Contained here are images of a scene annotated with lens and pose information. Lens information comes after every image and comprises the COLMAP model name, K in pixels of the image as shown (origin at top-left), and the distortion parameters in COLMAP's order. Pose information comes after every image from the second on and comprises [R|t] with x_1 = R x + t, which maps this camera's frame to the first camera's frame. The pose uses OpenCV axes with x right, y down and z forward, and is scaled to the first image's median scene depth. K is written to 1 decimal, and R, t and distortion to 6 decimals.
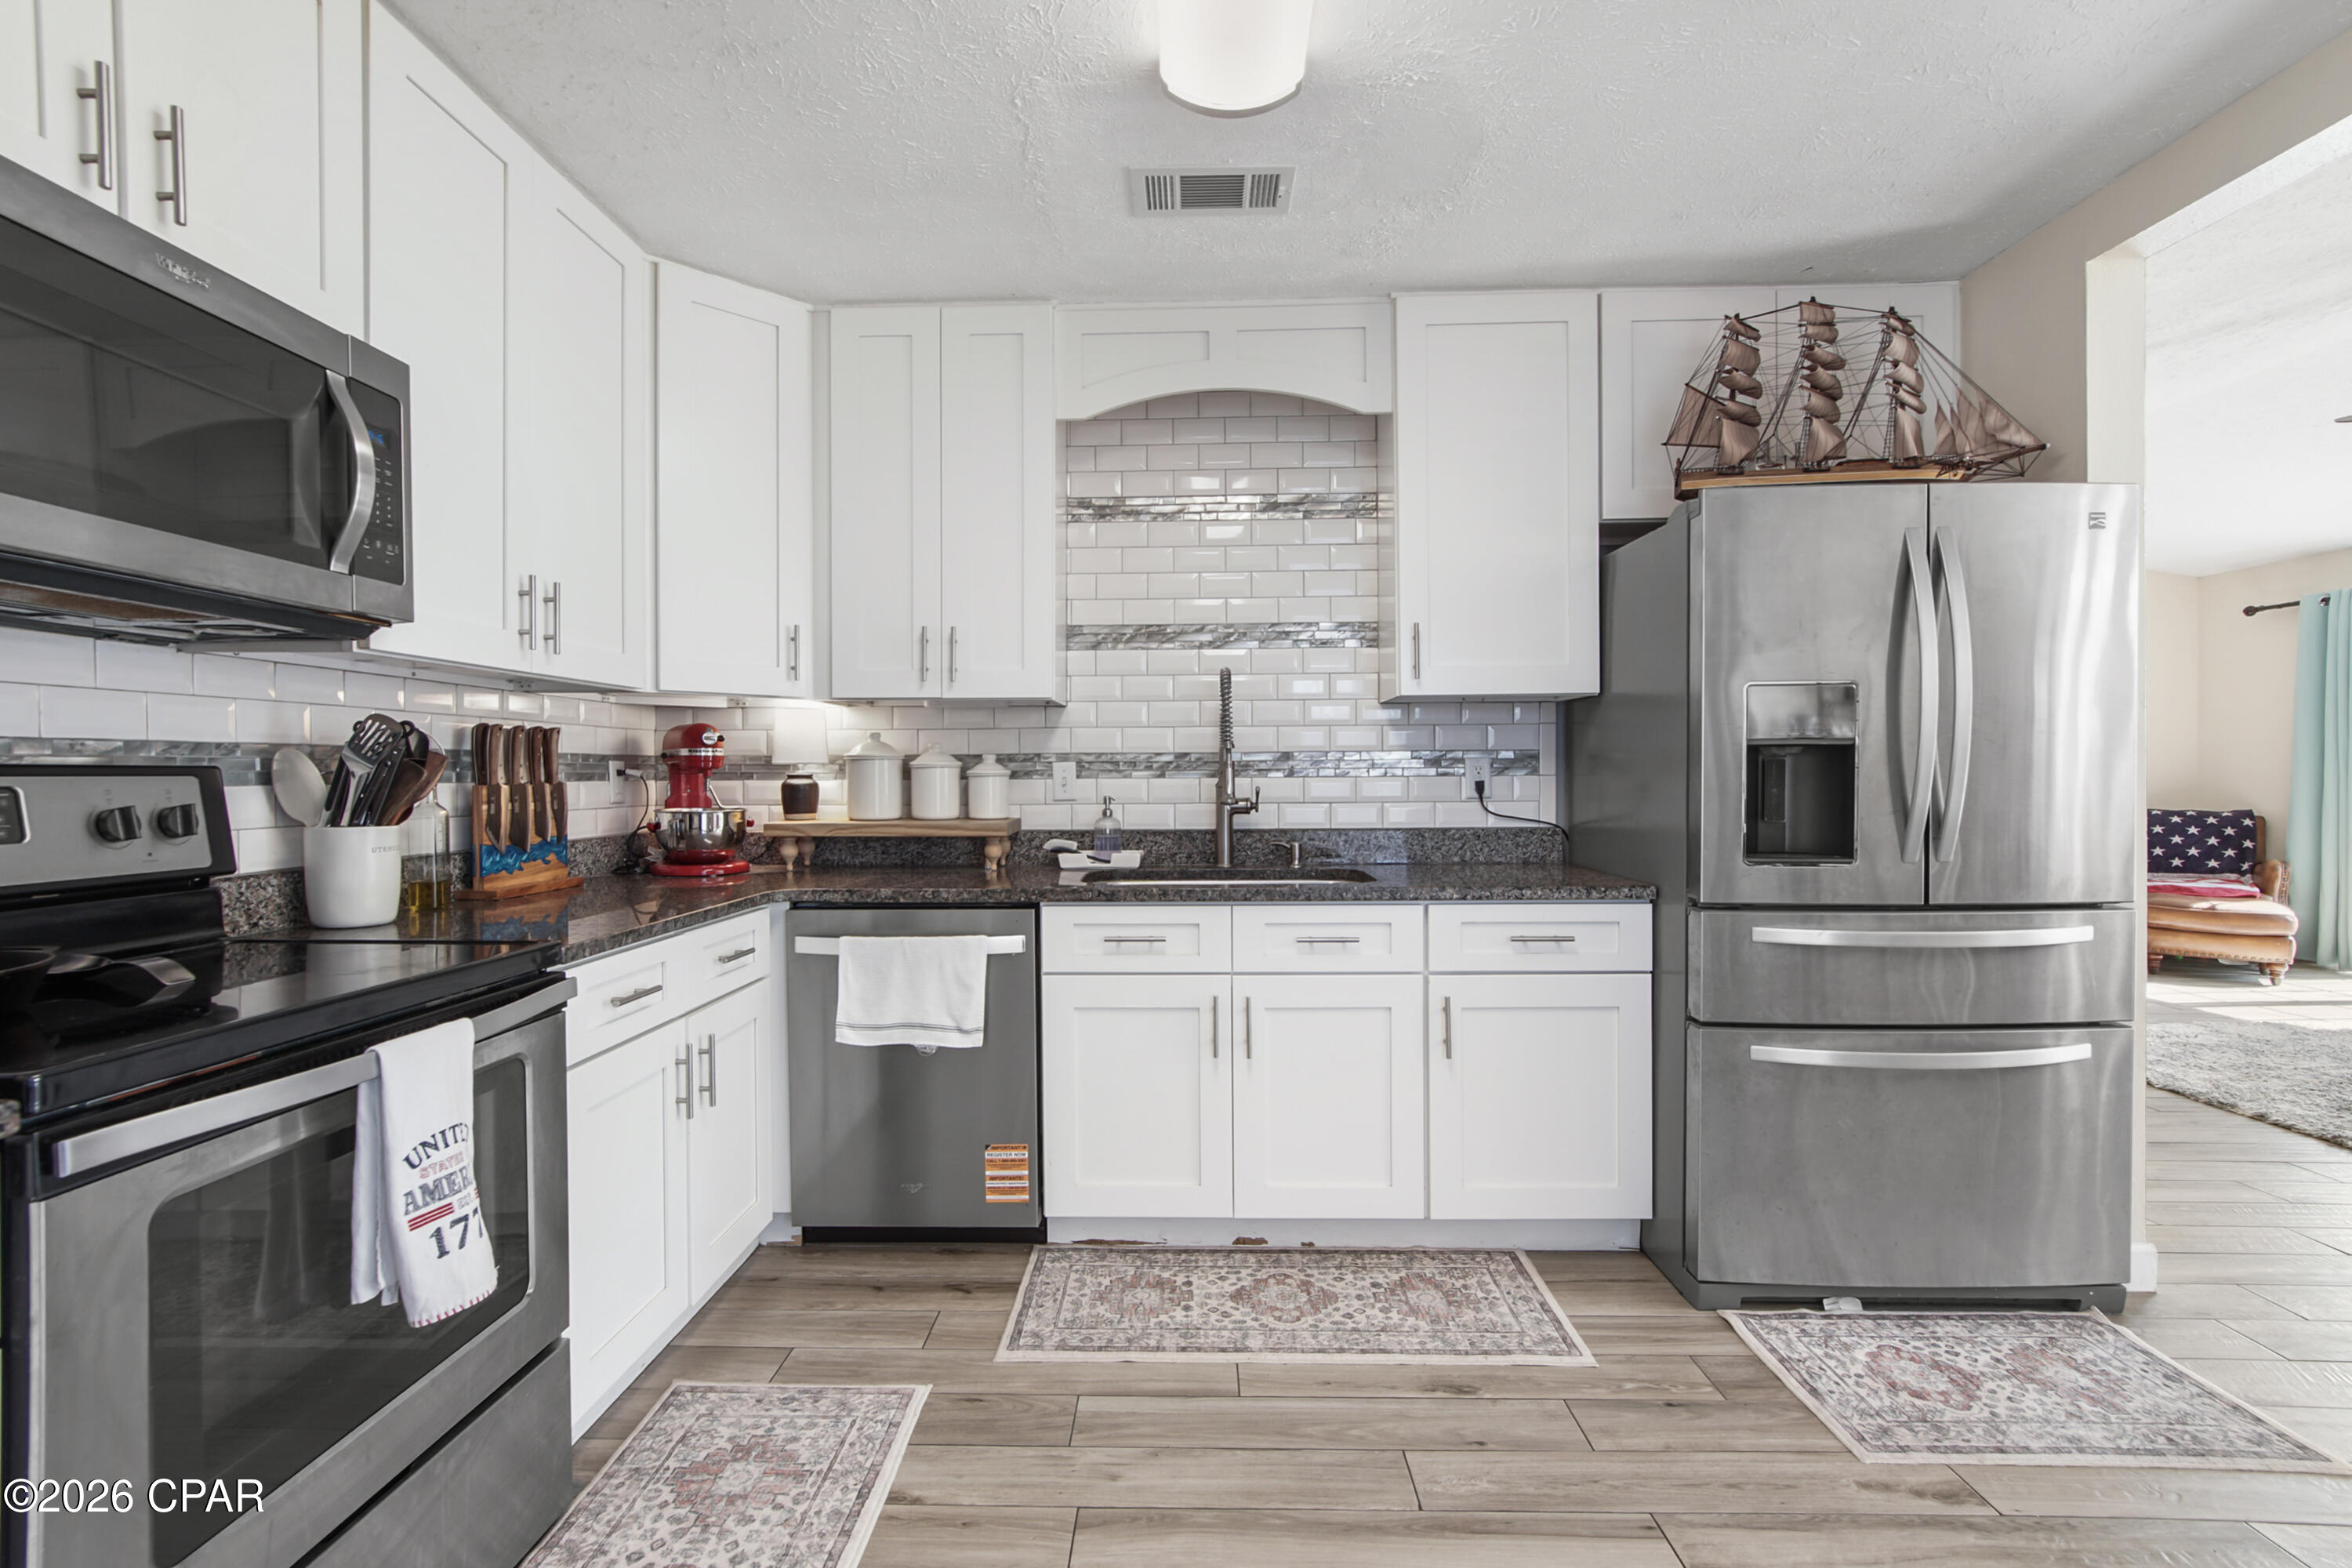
lens RADIAL K [[1052.3, 0, 1163.1], [0, 1052.3, 783.3], [0, 0, 1]] dist [-0.001589, 0.000890]
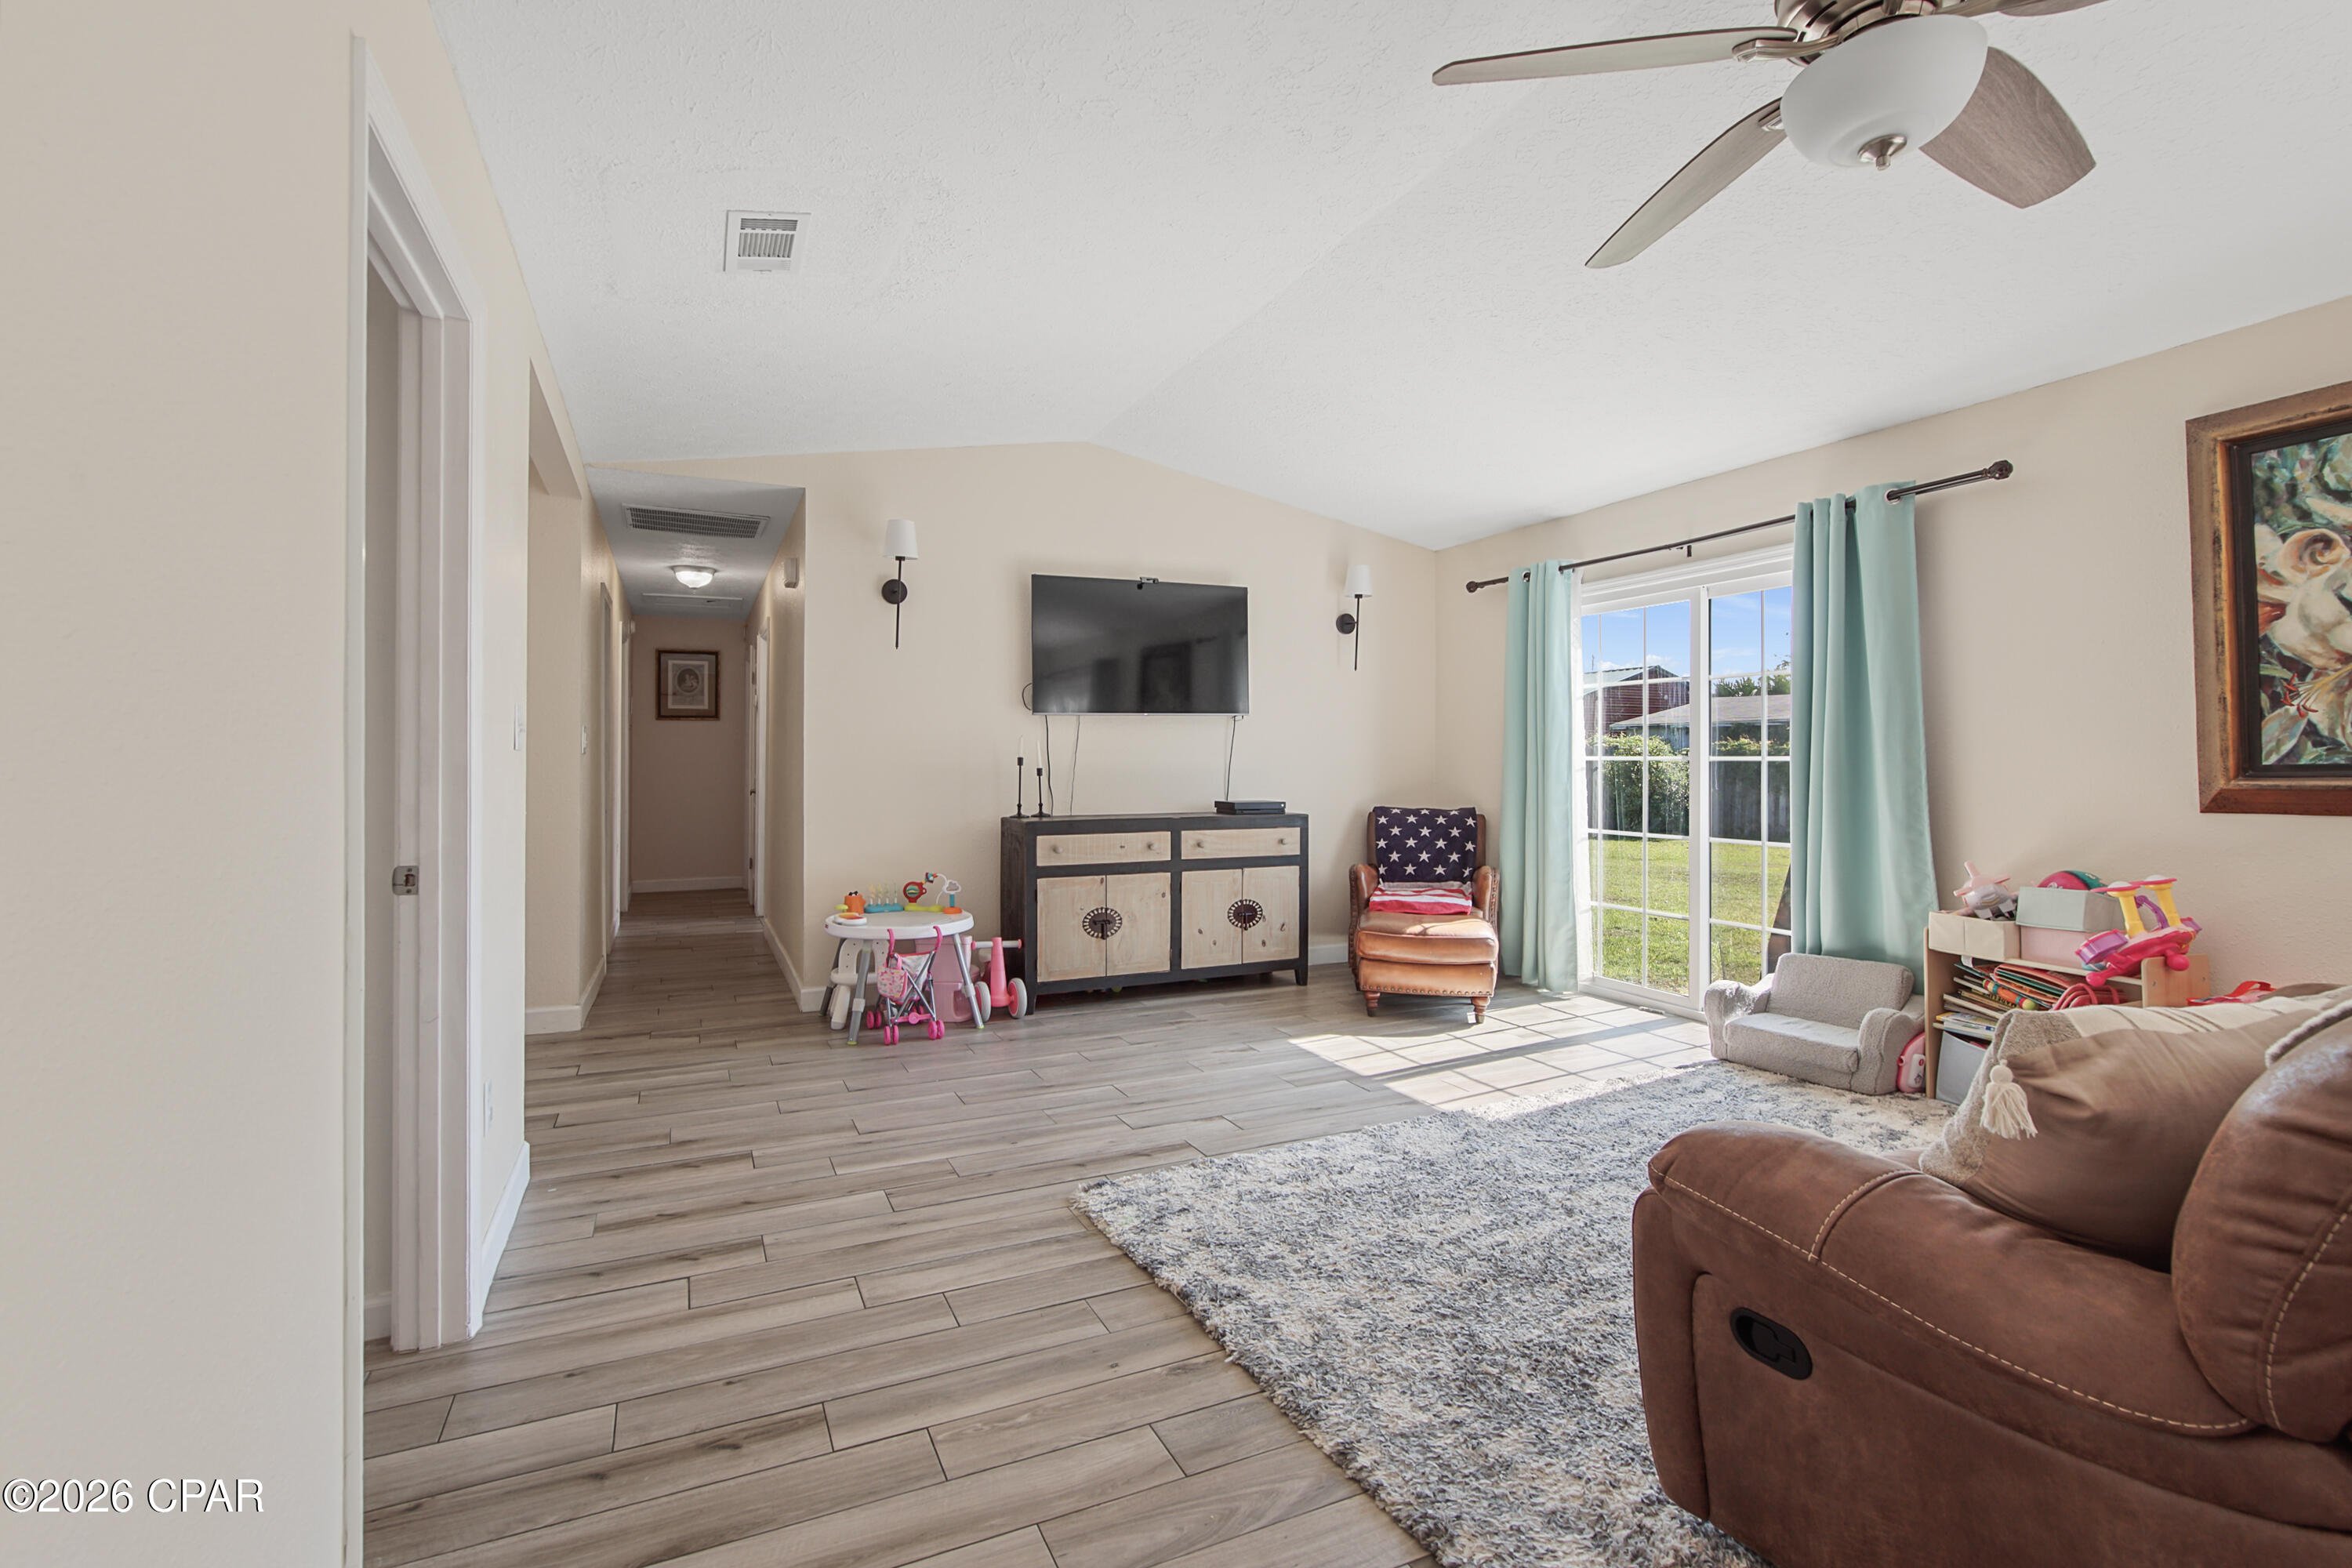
lens RADIAL K [[1044.4, 0, 1166.3], [0, 1044.4, 753.6], [0, 0, 1]] dist [-0.001618, 0.000332]
pose [[0.895041, 0.008229, 0.445907, 1.037422], [-0.000239, 0.999838, -0.017971, -0.013292], [-0.445983, 0.015978, 0.894899, 0.820958]]
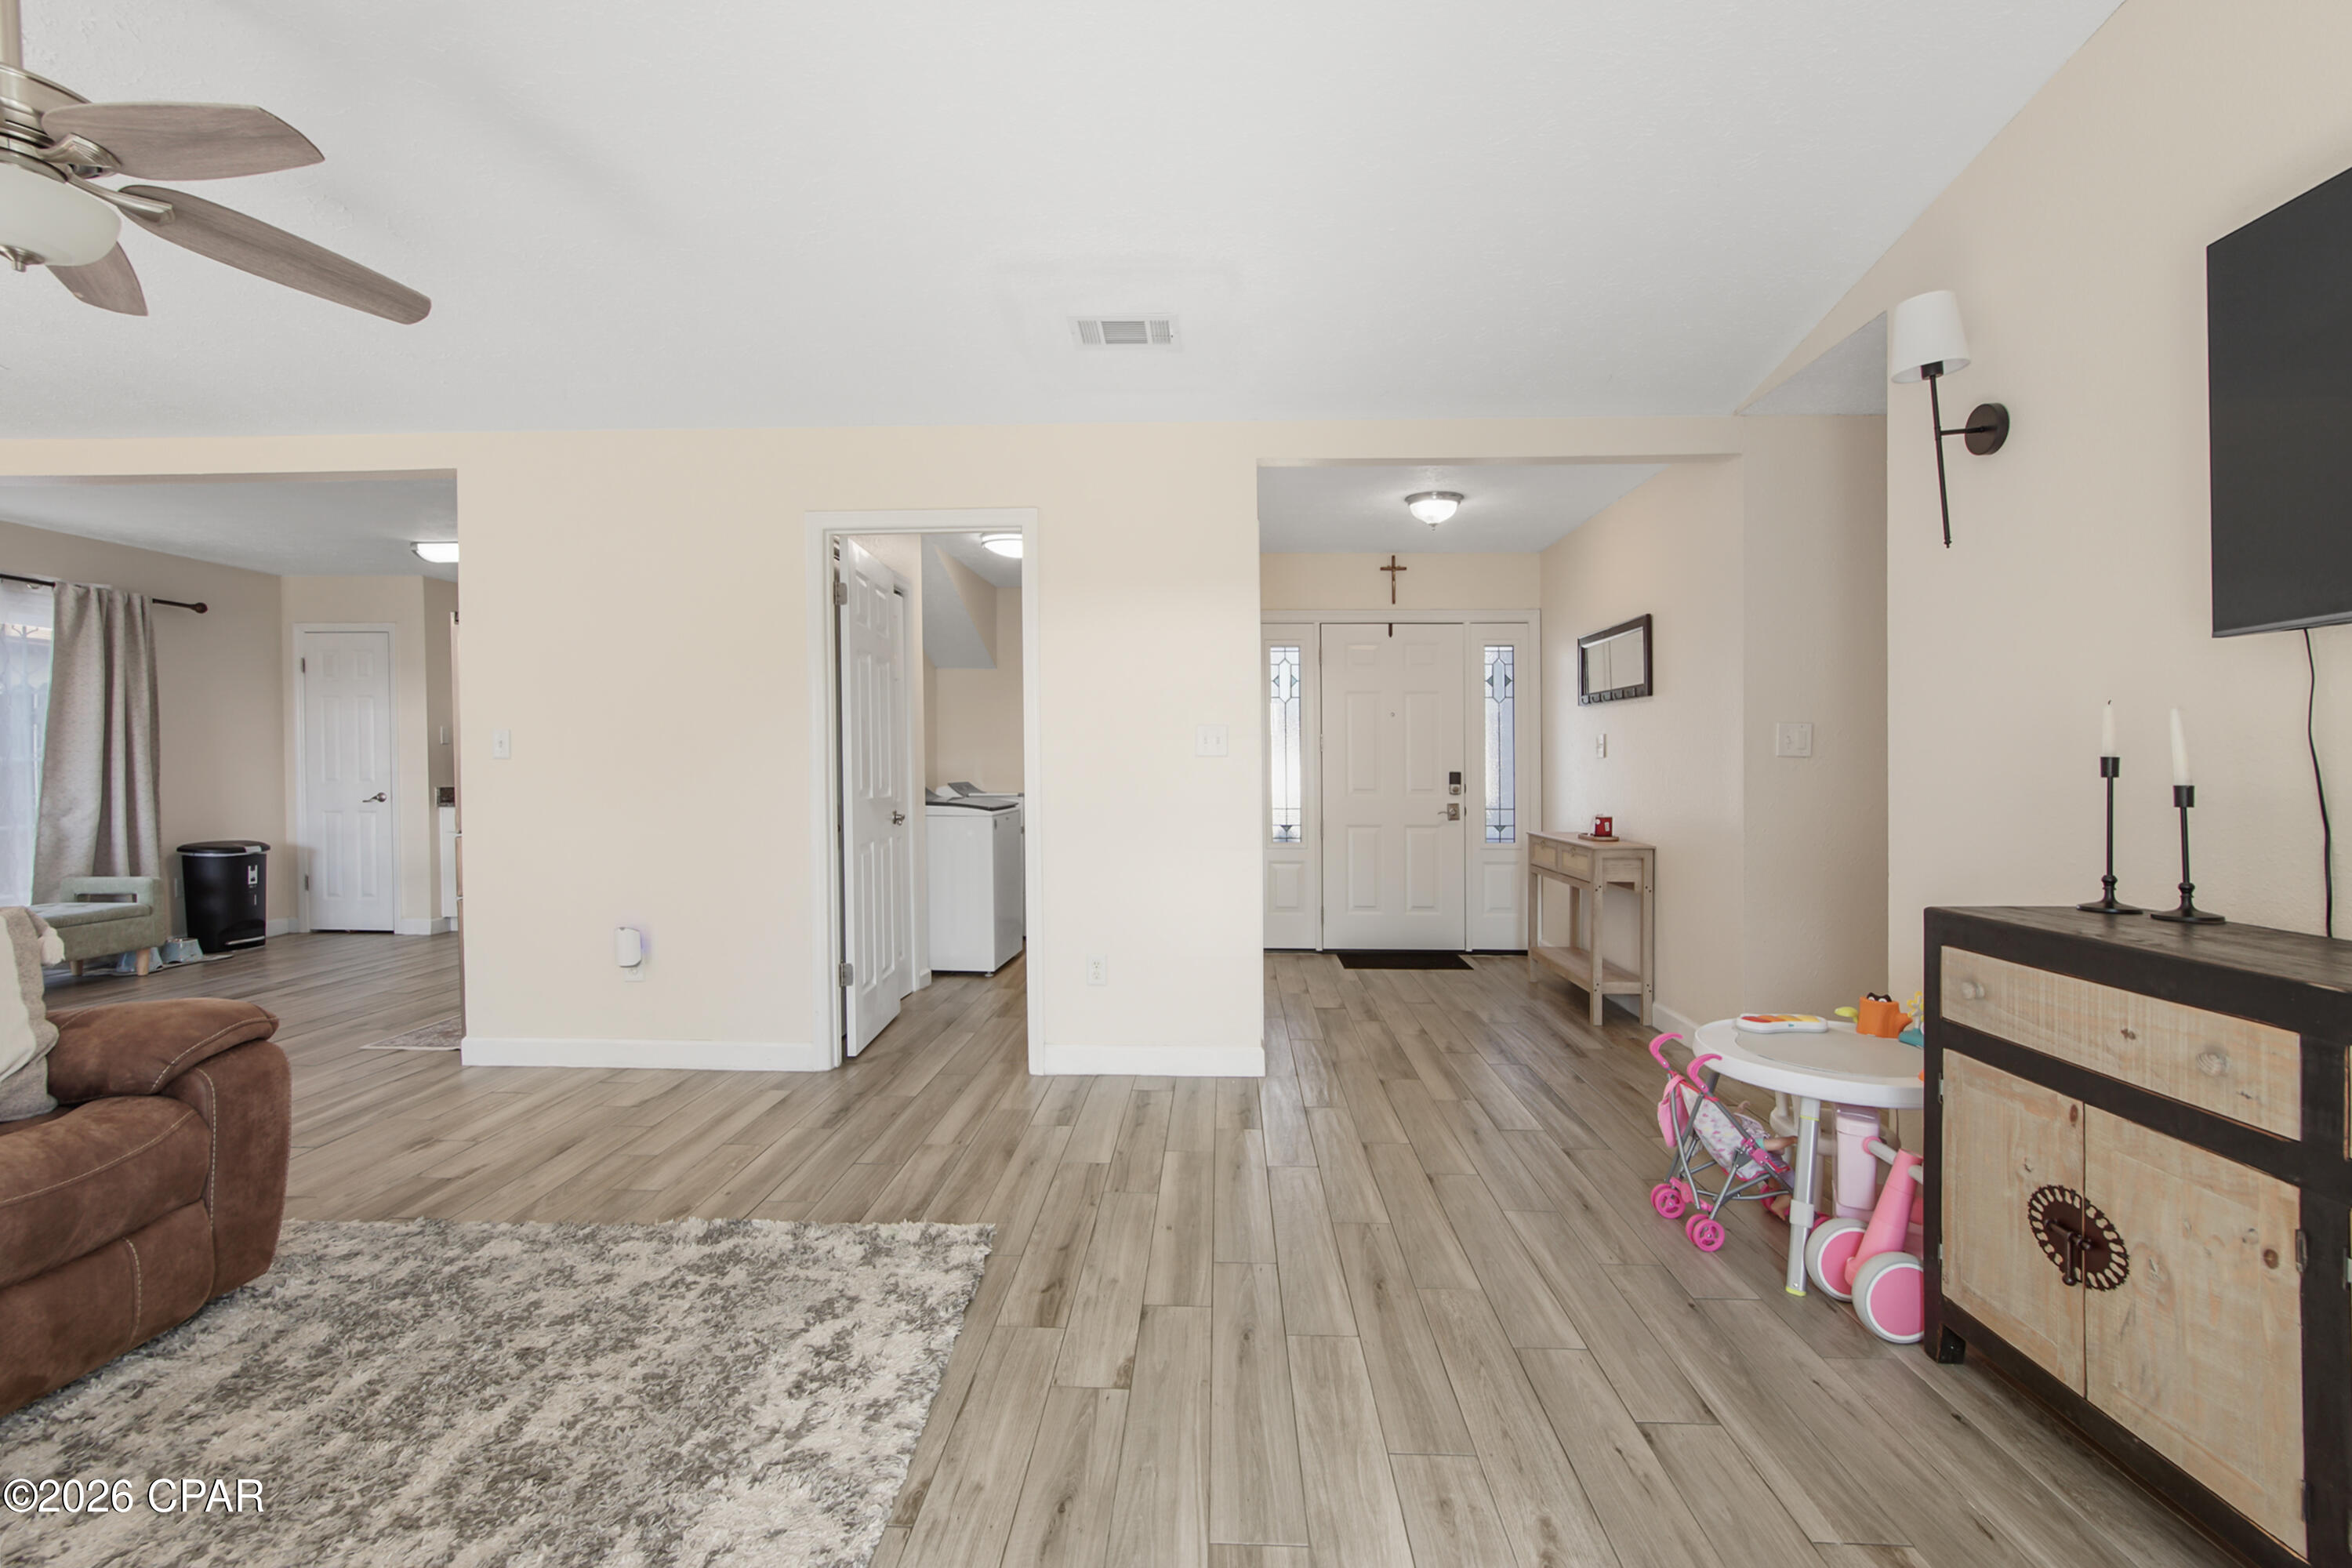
lens RADIAL K [[1069.7, 0, 1170.0], [0, 1069.7, 756.4], [0, 0, 1]] dist [-0.002008, 0.000141]
pose [[-0.020196, -0.000849, -0.999796, 2.515351], [-0.010838, 0.999941, -0.000631, -0.034761], [0.999737, 0.010823, -0.020204, 2.065396]]
